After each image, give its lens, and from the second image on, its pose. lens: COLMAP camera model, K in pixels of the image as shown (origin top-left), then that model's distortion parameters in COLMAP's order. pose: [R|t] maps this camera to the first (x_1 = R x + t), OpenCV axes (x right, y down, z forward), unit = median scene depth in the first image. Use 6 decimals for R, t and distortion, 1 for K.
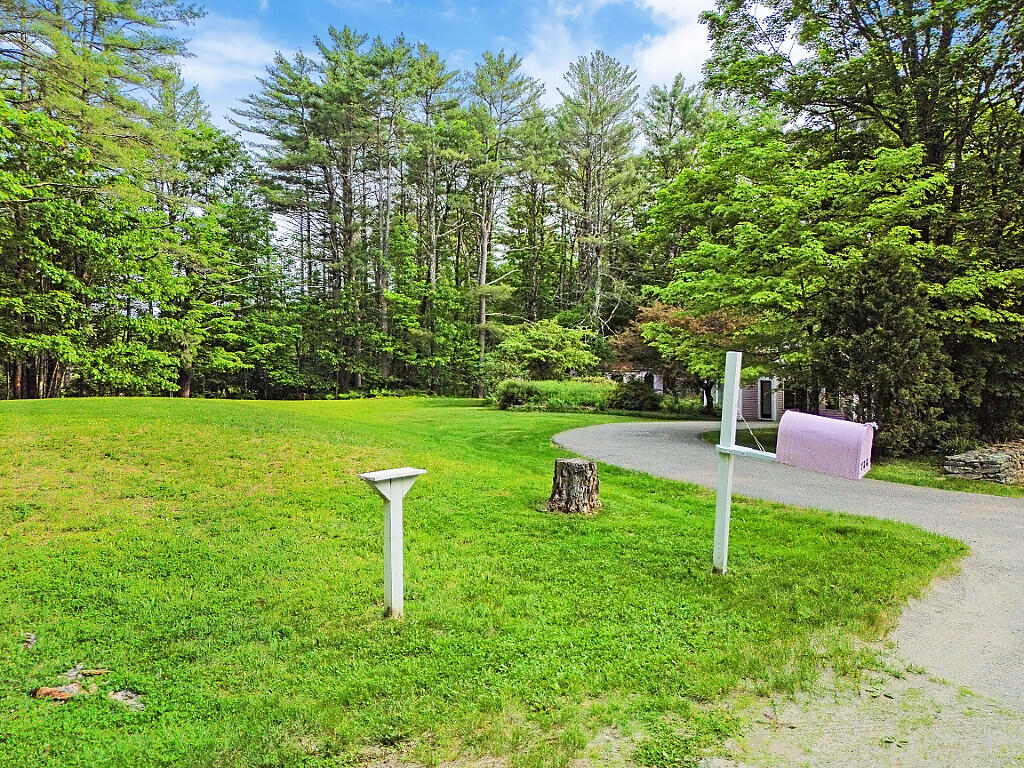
lens RADIAL K [[718.6, 0, 511.7], [0, 718.6, 380.4], [0, 0, 1]] dist [0.069192, -0.062106]
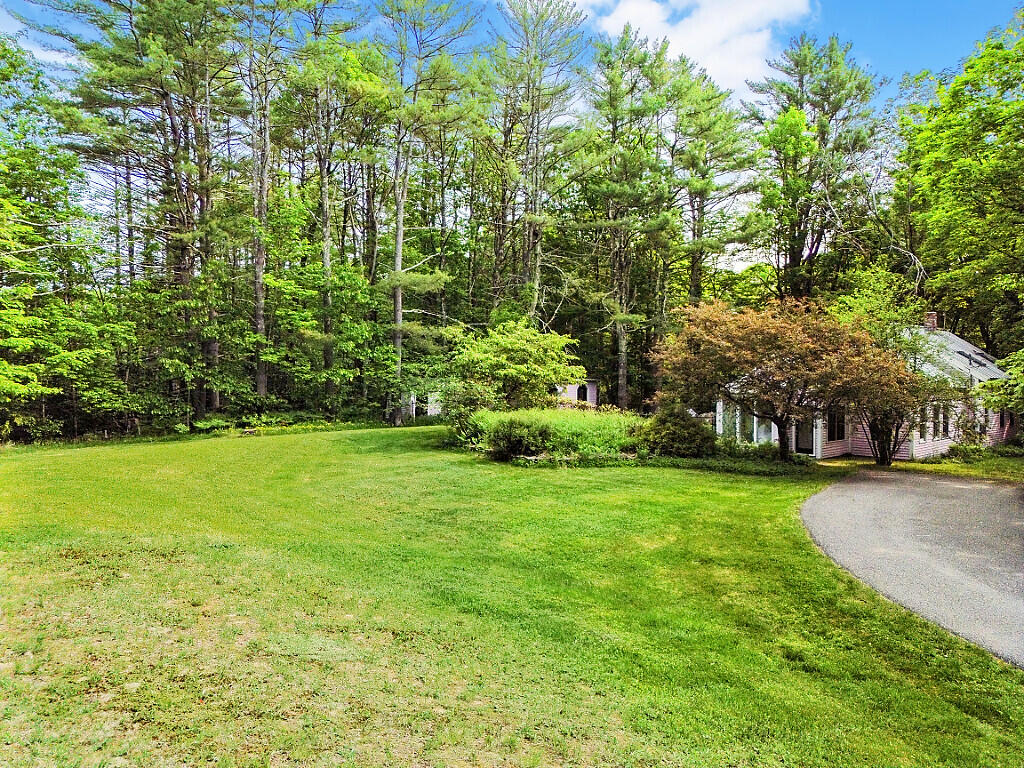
lens RADIAL K [[718.6, 0, 514.6], [0, 718.6, 392.3], [0, 0, 1]] dist [0.069192, -0.062106]
pose [[0.972782, -0.008398, 0.231569, -0.102277], [0.003416, 0.999754, 0.021907, -0.024569], [-0.231696, -0.020519, 0.972572, 0.249915]]
